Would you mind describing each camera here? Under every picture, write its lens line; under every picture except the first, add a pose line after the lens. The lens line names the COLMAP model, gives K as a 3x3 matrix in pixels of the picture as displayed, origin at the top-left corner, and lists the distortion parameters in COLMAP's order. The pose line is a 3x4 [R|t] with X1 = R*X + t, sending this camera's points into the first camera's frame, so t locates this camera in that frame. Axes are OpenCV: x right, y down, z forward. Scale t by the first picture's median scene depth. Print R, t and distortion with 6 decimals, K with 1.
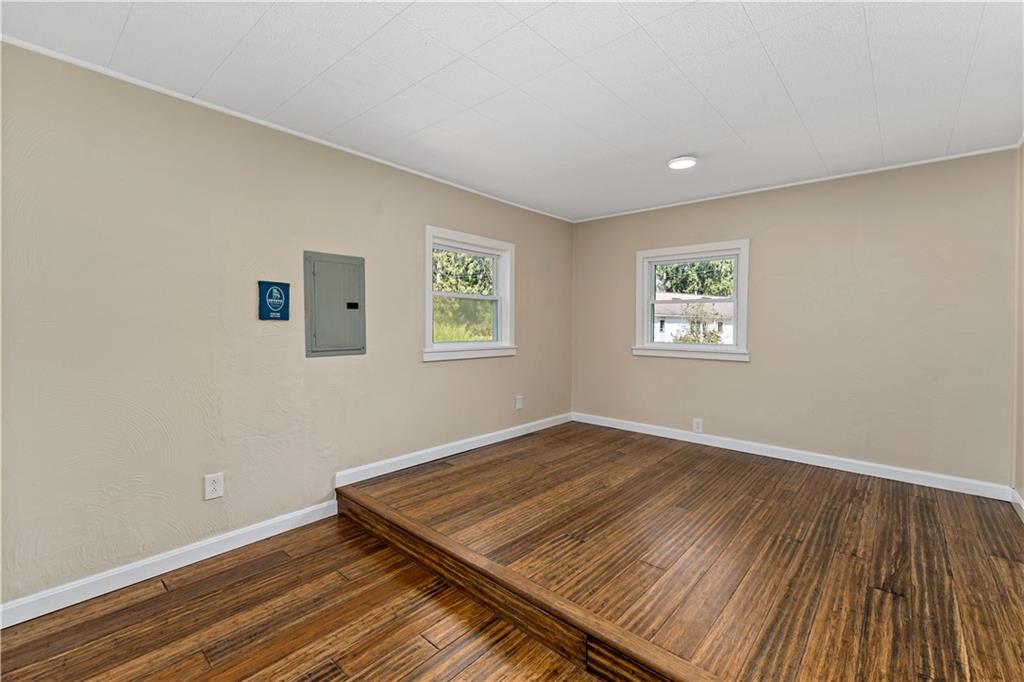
lens RADIAL K [[433.7, 0, 520.4], [0, 433.7, 335.6], [0, 0, 1]] dist [-0.003602, 0.000764]
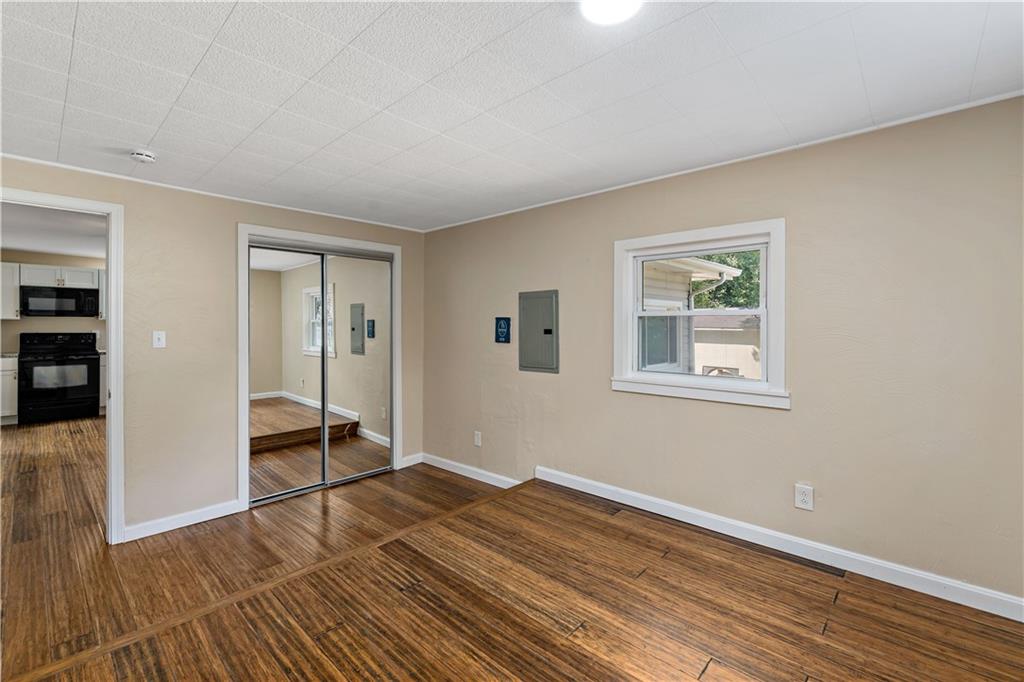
lens RADIAL K [[433.7, 0, 522.7], [0, 433.7, 336.2], [0, 0, 1]] dist [-0.003602, 0.000764]
pose [[-0.002137, 0.014186, -0.999897, 0.890923], [-0.027521, 0.999520, 0.014239, -0.079237], [0.999619, 0.027548, -0.001746, 1.035600]]
